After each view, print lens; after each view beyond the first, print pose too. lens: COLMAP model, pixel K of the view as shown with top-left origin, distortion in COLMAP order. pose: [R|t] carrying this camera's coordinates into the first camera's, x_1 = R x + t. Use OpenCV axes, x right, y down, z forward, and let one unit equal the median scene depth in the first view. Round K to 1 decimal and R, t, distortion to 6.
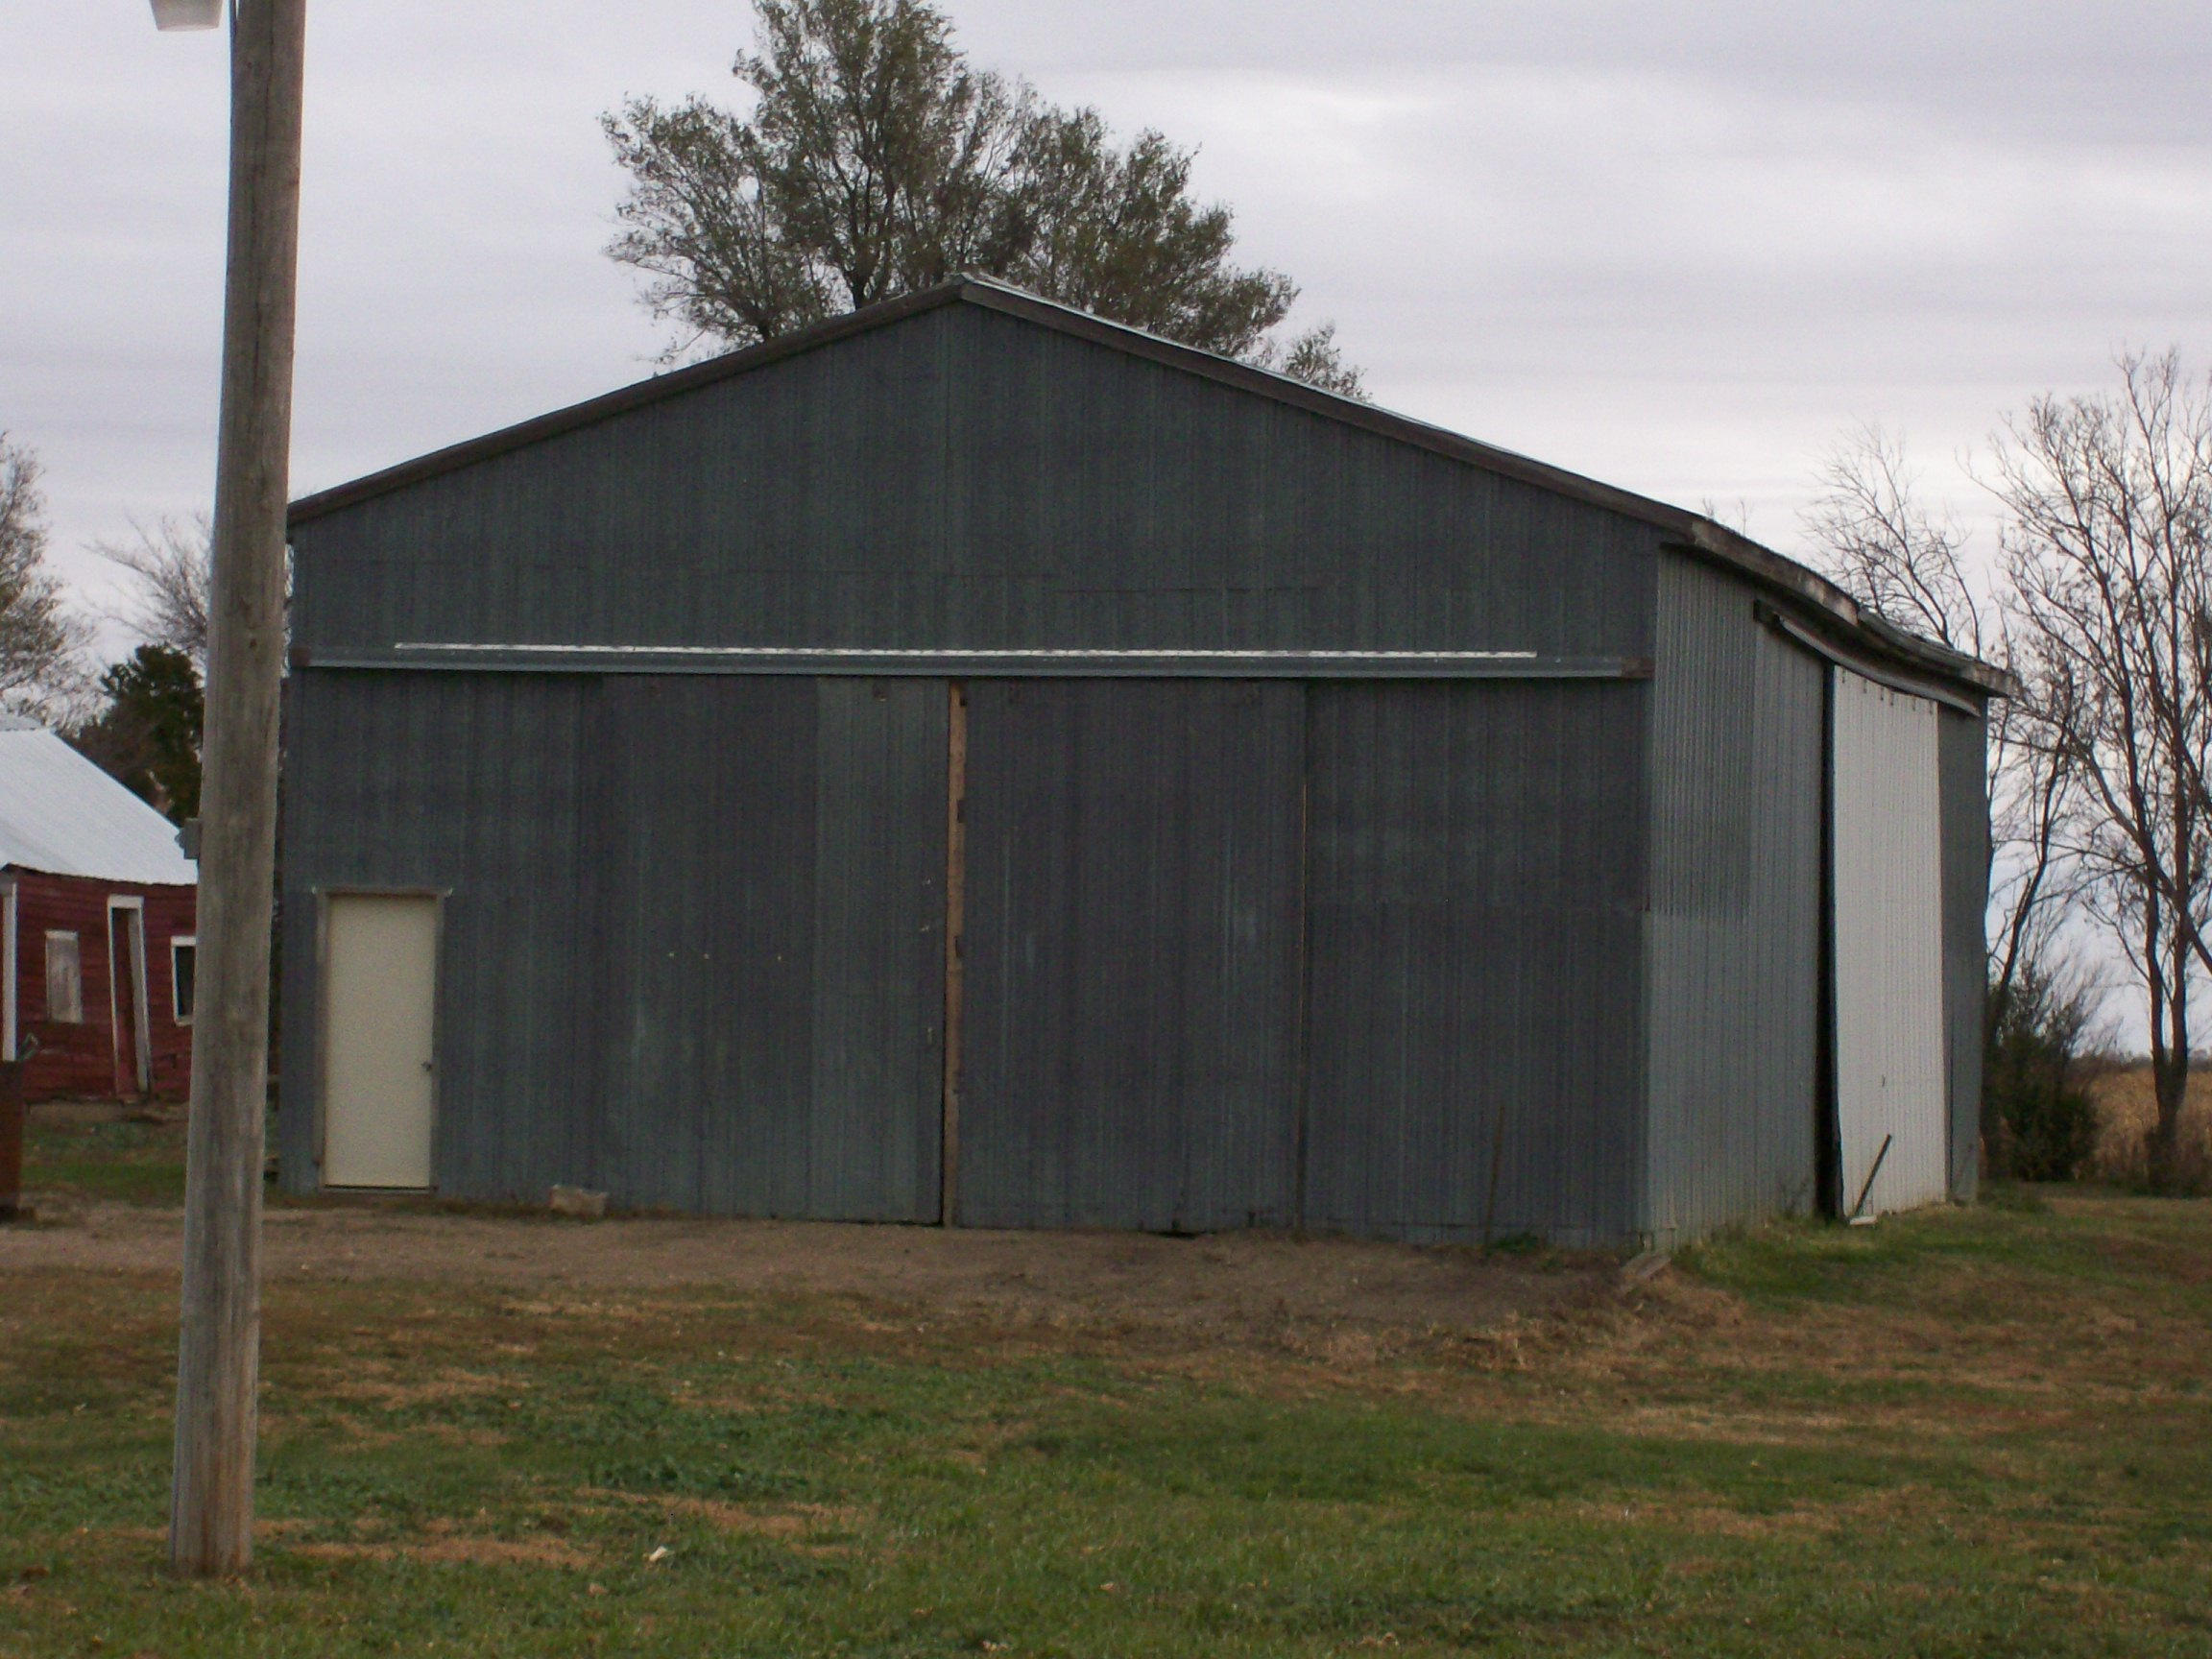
lens RADIAL K [[6928.5, 0, 1105.7], [0, 6928.5, 828.5], [0, 0, 1]] dist [-0.107831, 0.000000]
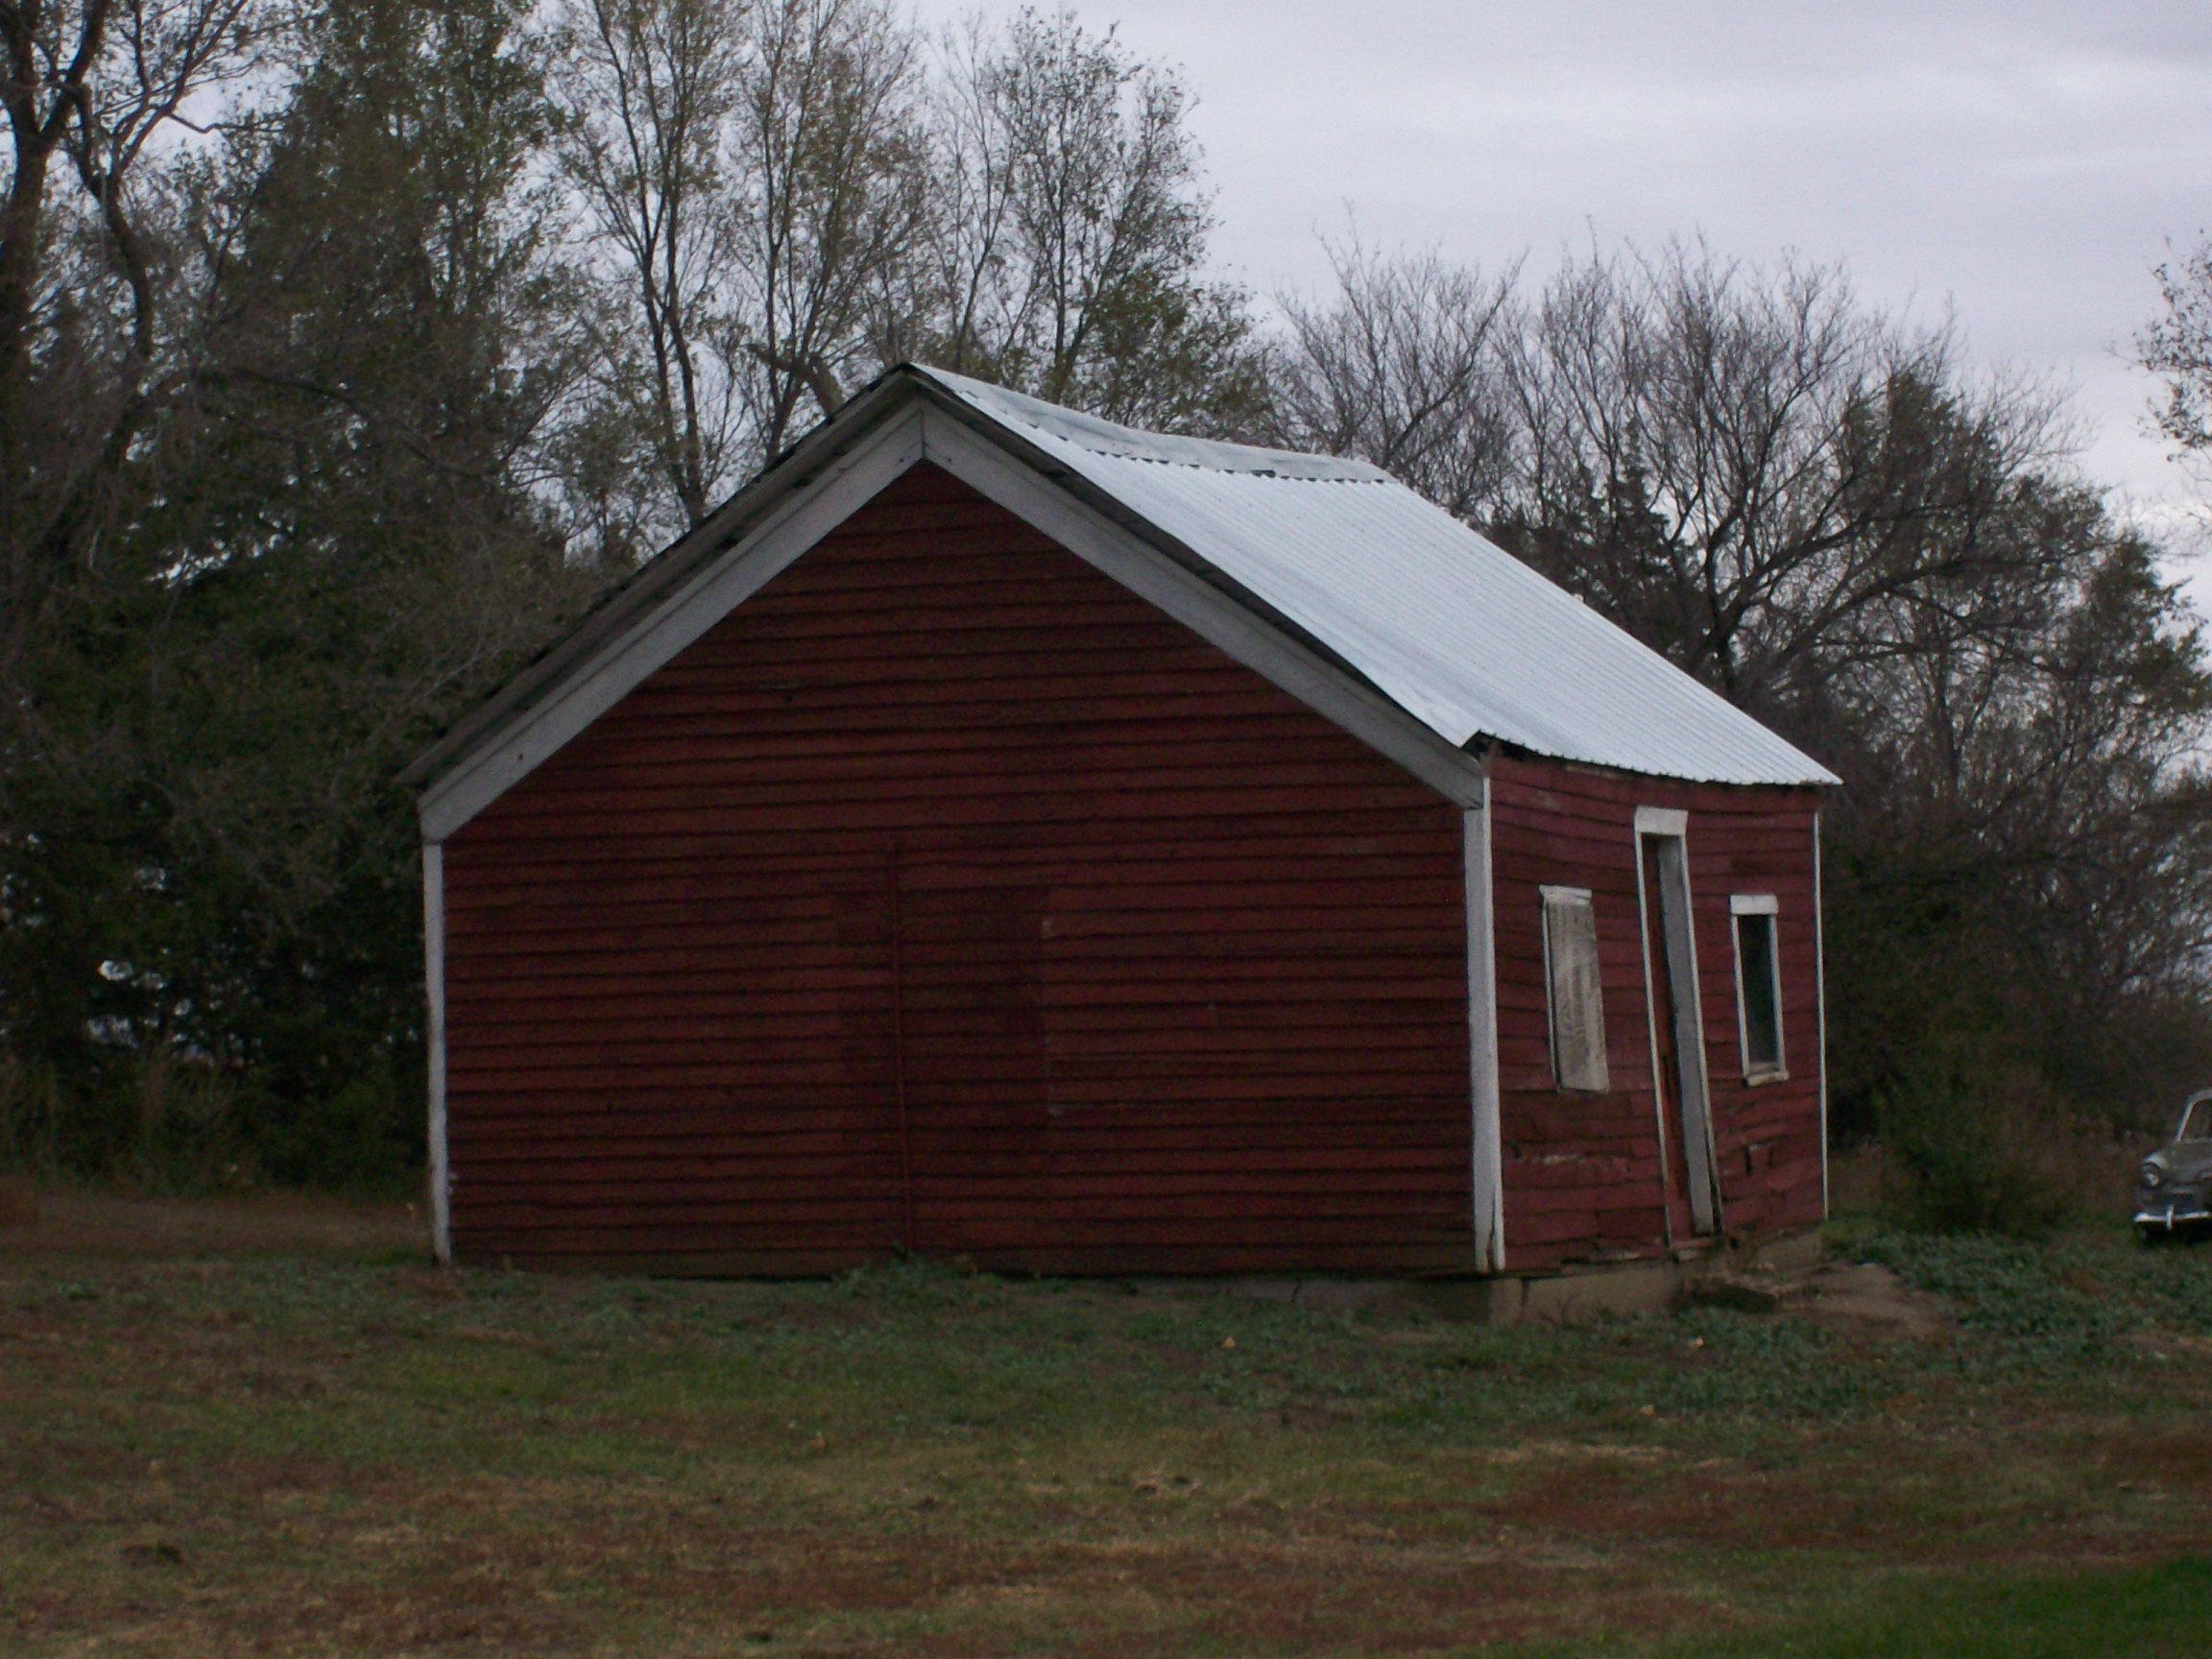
lens RADIAL K [[6928.5, 0, 1106.1], [0, 6928.5, 829.5], [0, 0, 1]] dist [-0.107831, 0.000000]
pose [[0.993900, -0.046575, -0.099971, -0.132674], [0.046569, 0.998912, -0.002402, 0.010622], [0.099975, -0.002268, 0.994987, 0.540697]]
